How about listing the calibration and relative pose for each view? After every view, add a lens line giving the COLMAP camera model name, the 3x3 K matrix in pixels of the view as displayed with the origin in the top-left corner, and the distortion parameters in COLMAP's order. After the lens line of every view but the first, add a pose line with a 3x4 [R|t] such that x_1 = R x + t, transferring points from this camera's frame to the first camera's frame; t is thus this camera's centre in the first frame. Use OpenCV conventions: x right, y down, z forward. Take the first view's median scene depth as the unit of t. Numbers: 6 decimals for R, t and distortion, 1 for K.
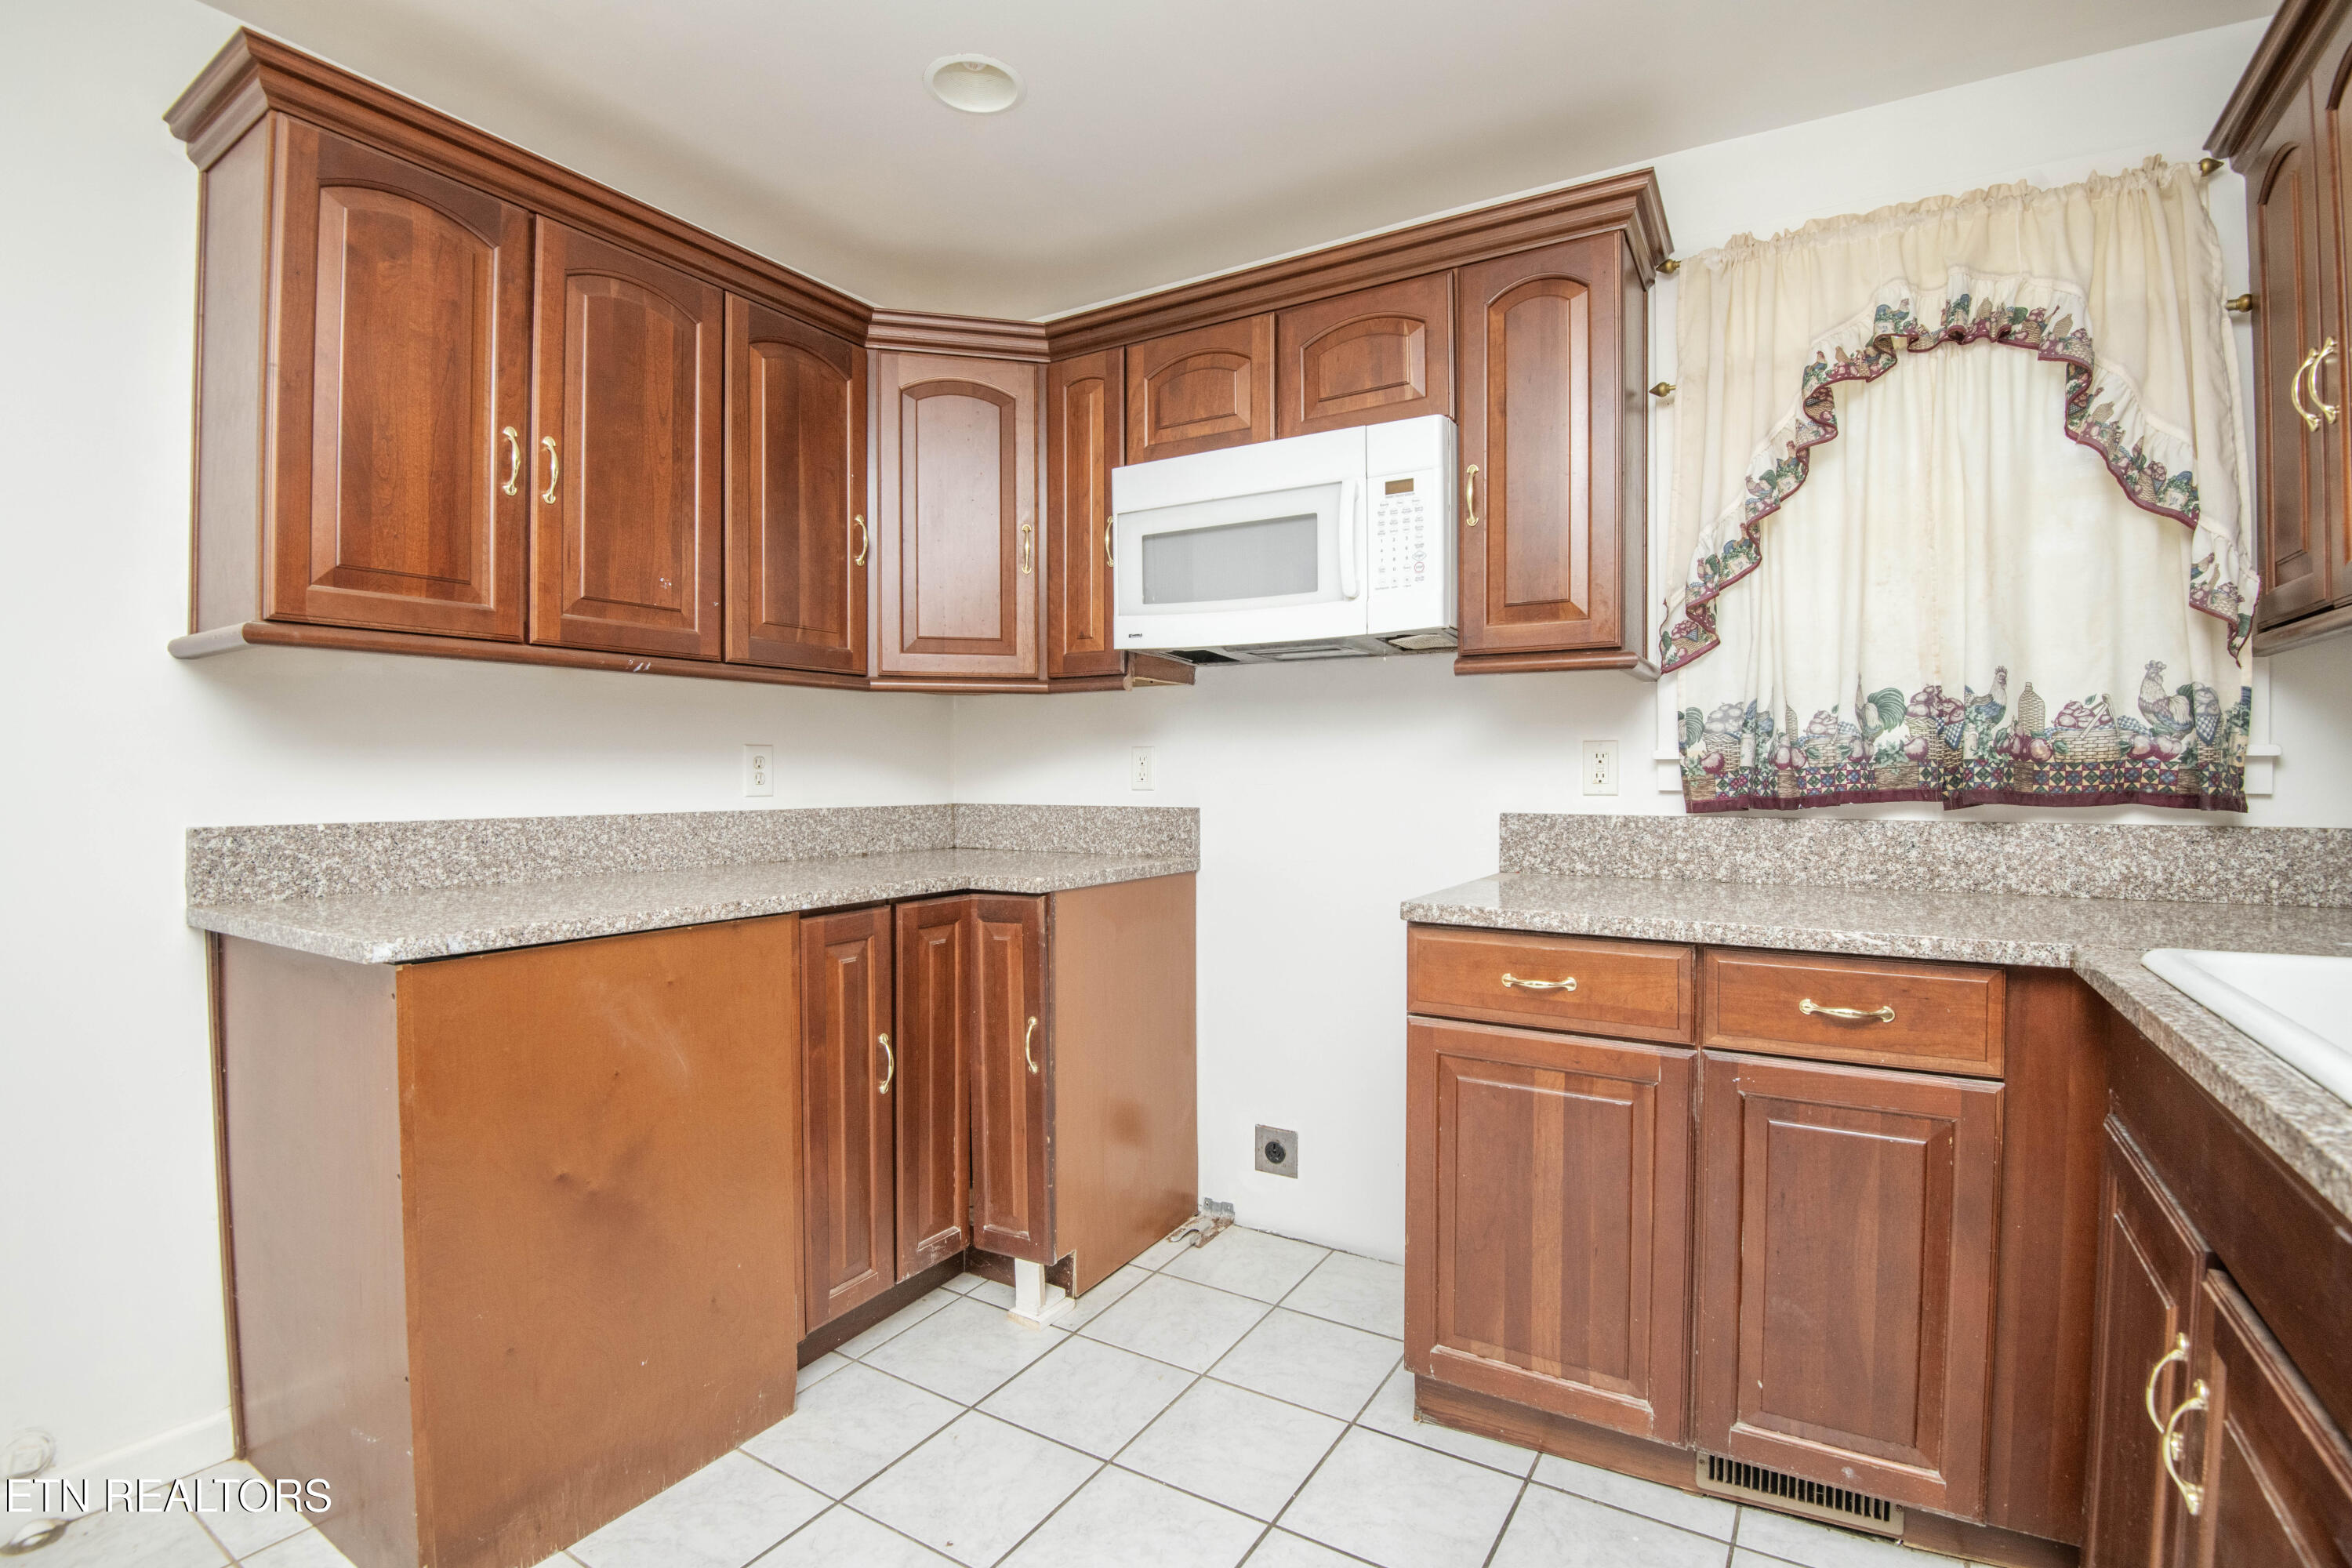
lens RADIAL K [[1090.9, 0, 1182.1], [0, 1090.9, 779.1], [0, 0, 1]] dist [-0.015695, -0.016774]
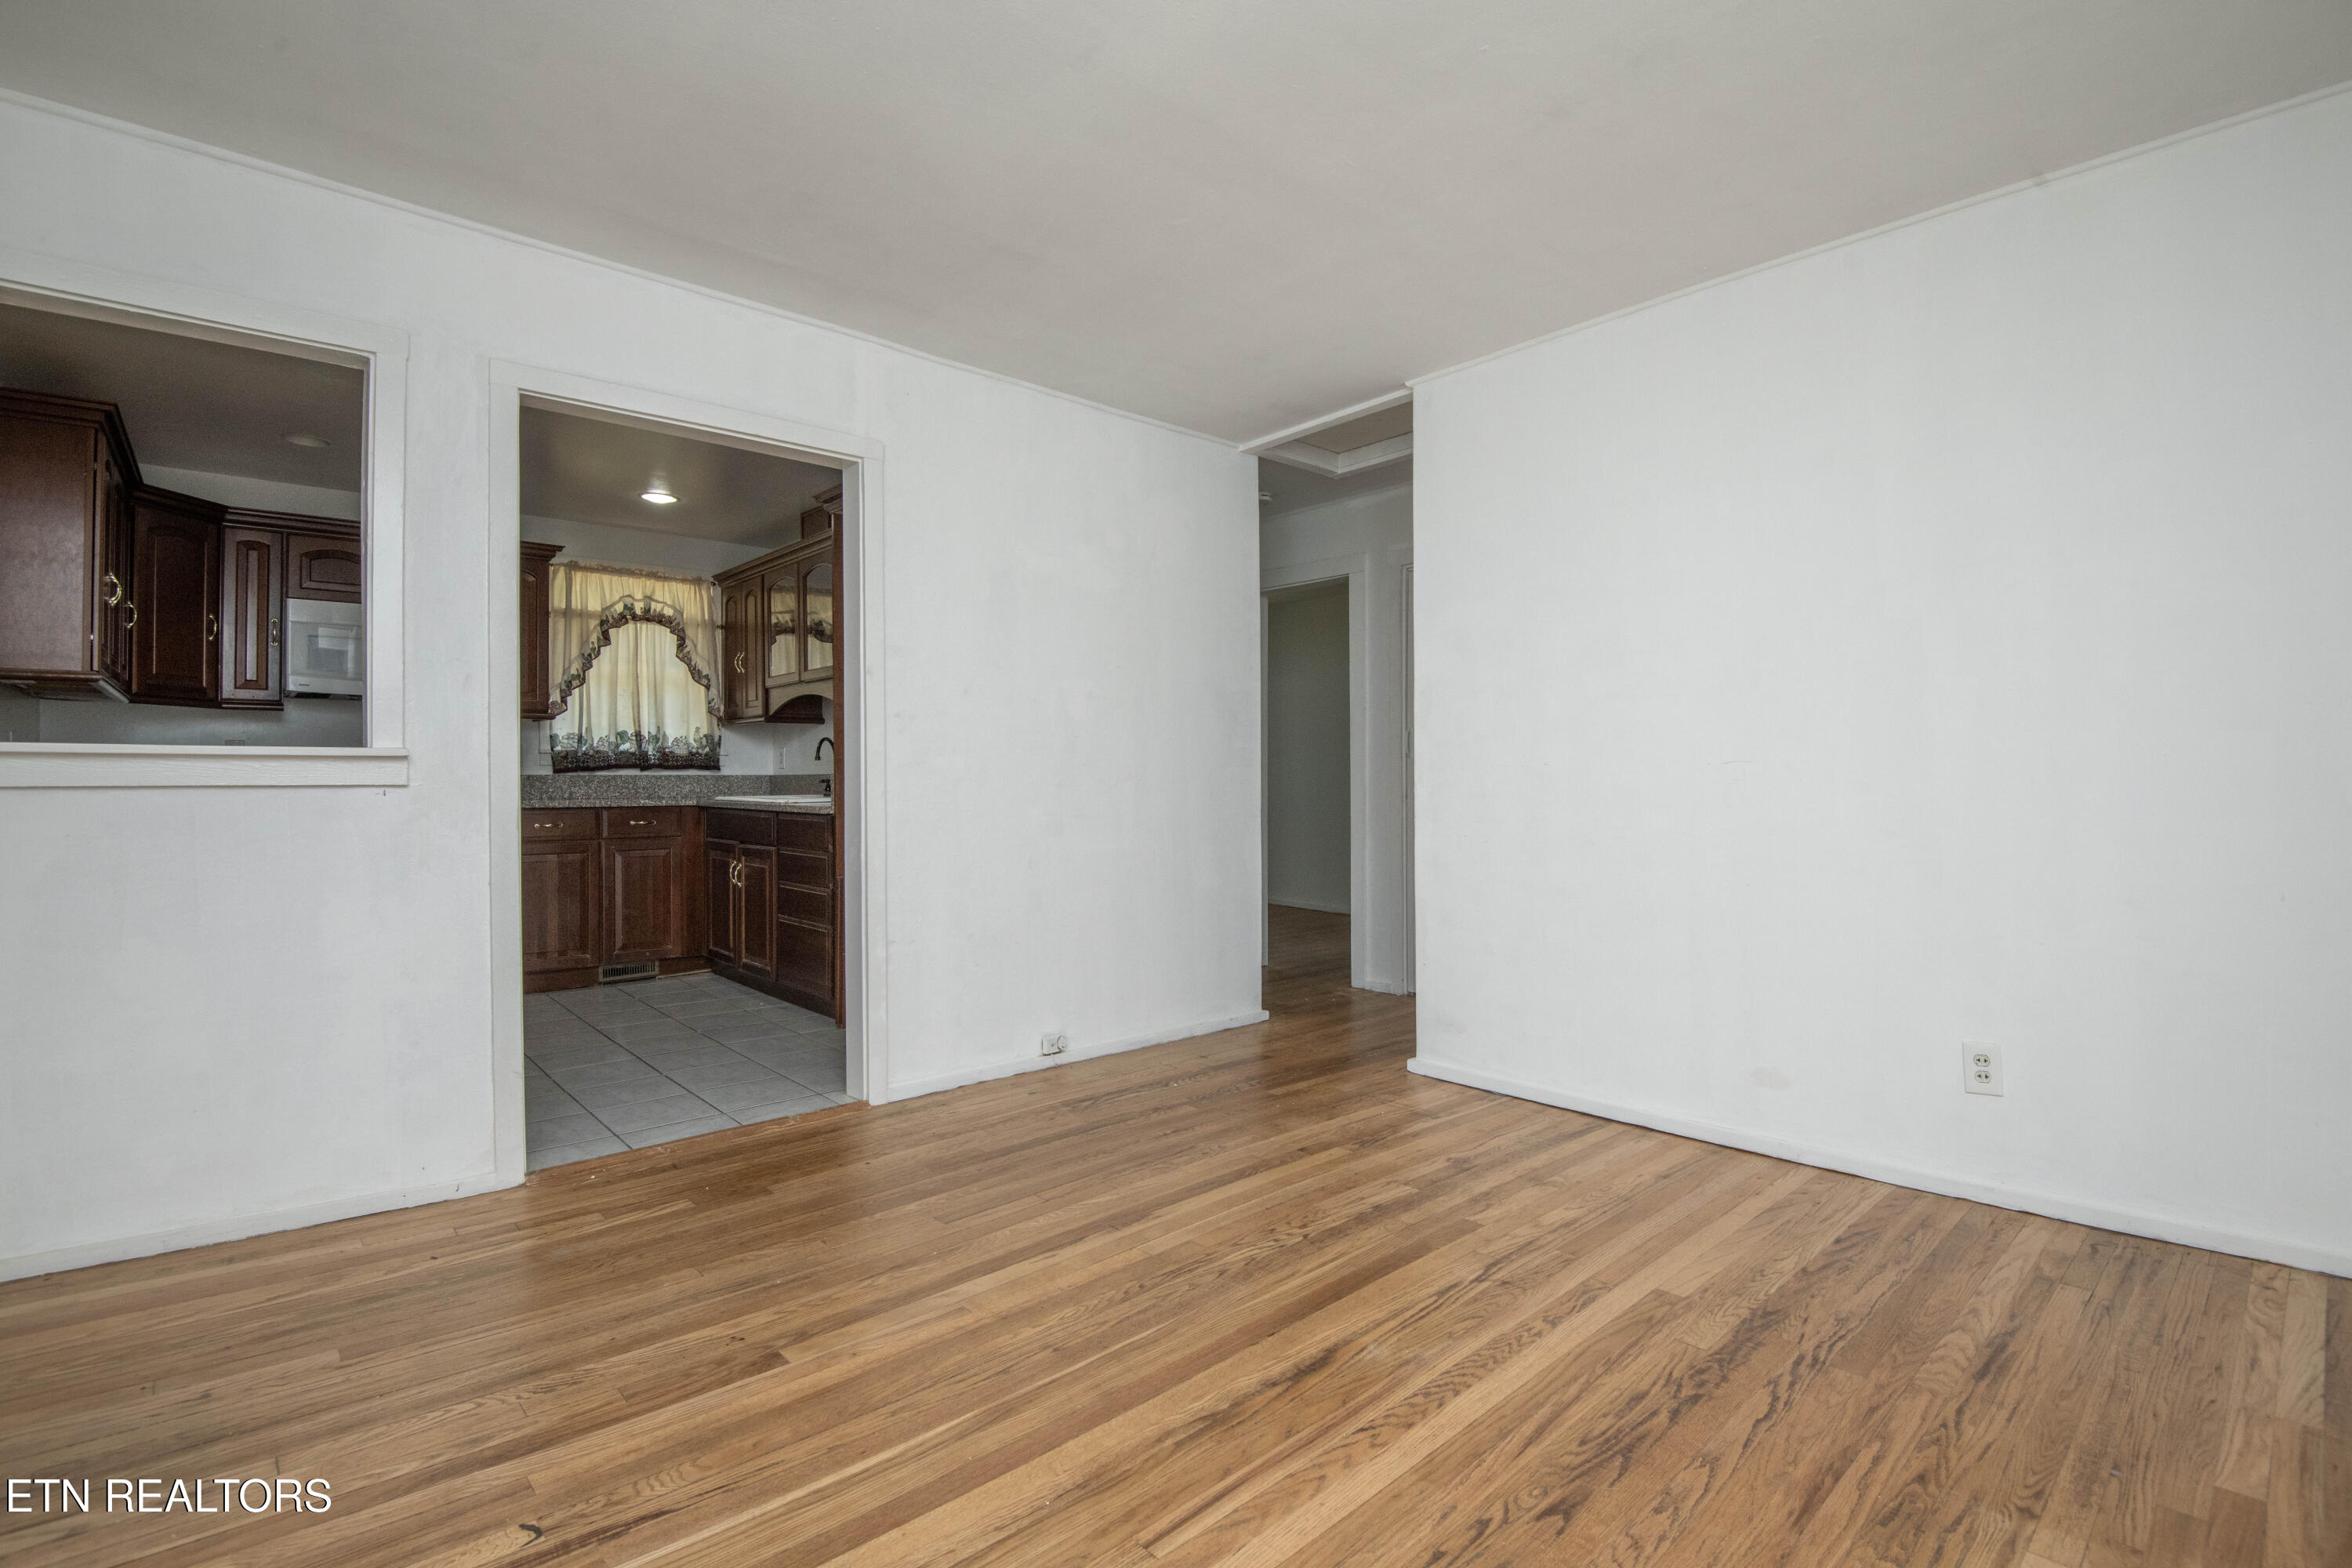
lens RADIAL K [[1090.9, 0, 1188.5], [0, 1090.9, 781.3], [0, 0, 1]] dist [-0.015695, -0.016774]
pose [[0.281335, -0.002162, 0.959607, -1.807763], [0.011866, 0.999929, -0.001226, 0.080595], [-0.959536, 0.011731, 0.281340, -1.356624]]
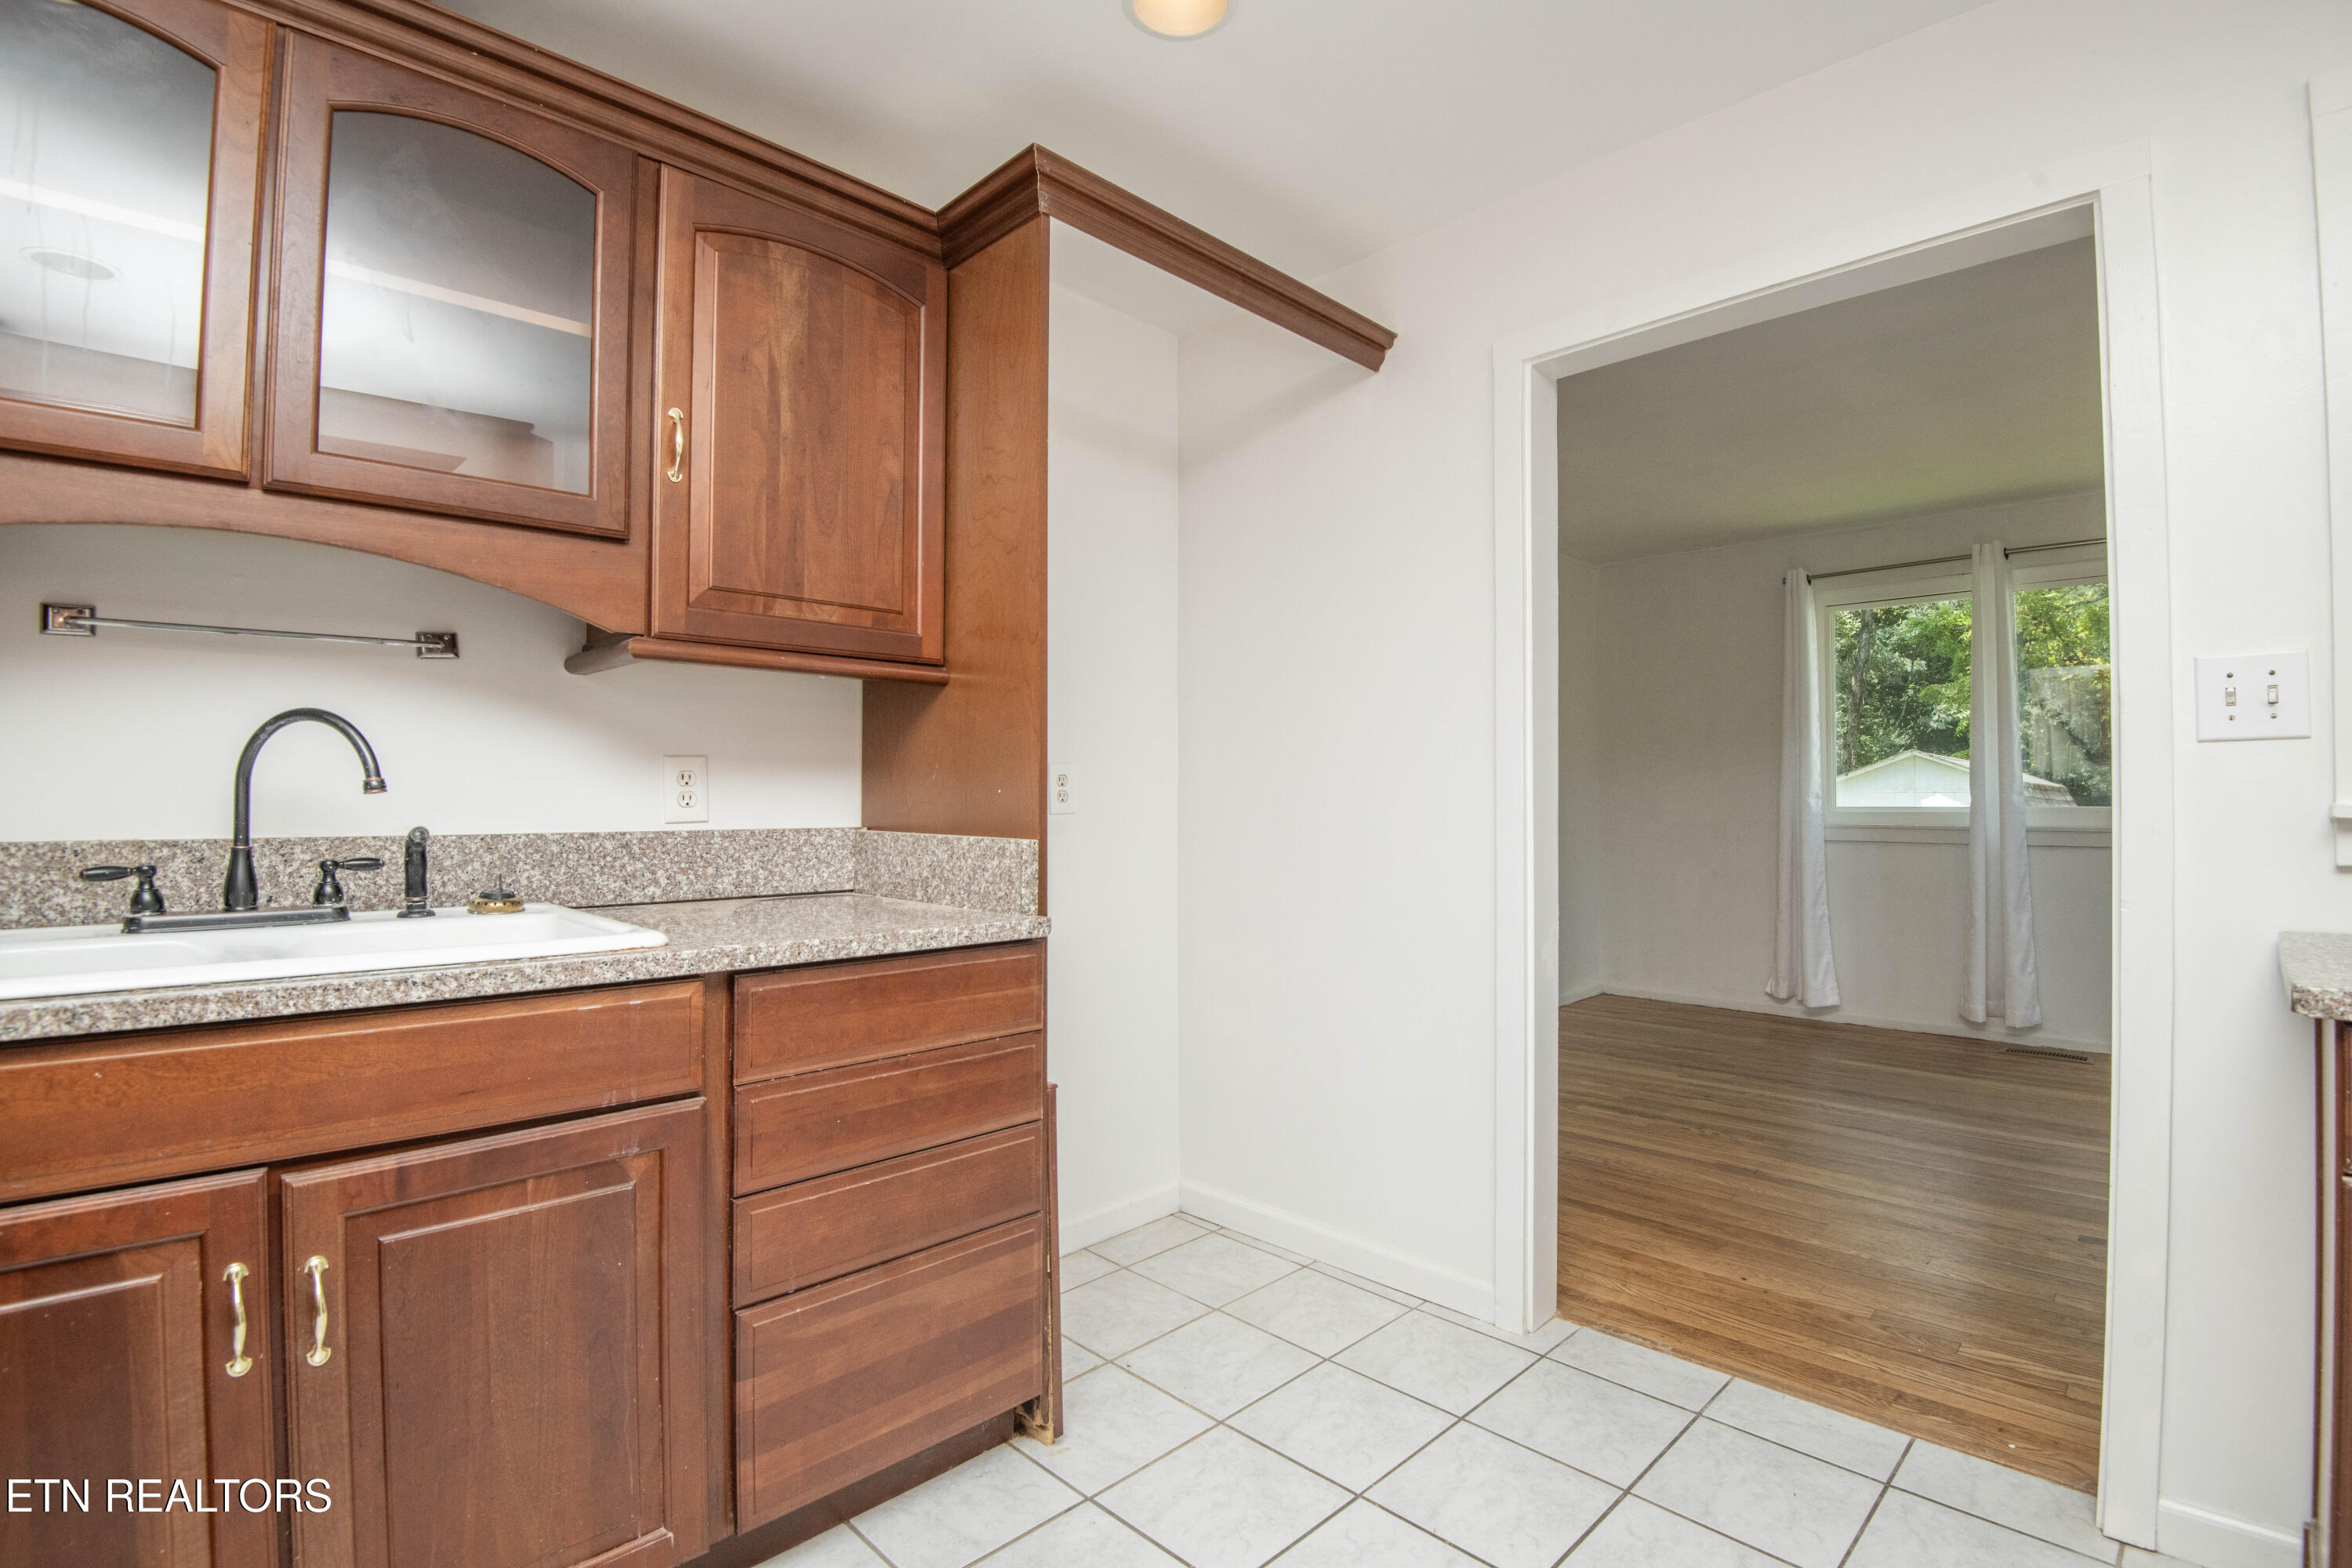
lens RADIAL K [[1090.9, 0, 1181.9], [0, 1090.9, 781.2], [0, 0, 1]] dist [-0.015695, -0.016774]
pose [[-0.971871, 0.007003, 0.235410, -0.150869], [0.004925, 0.999944, -0.009413, 0.012427], [-0.235462, -0.007989, -0.971851, 0.914515]]
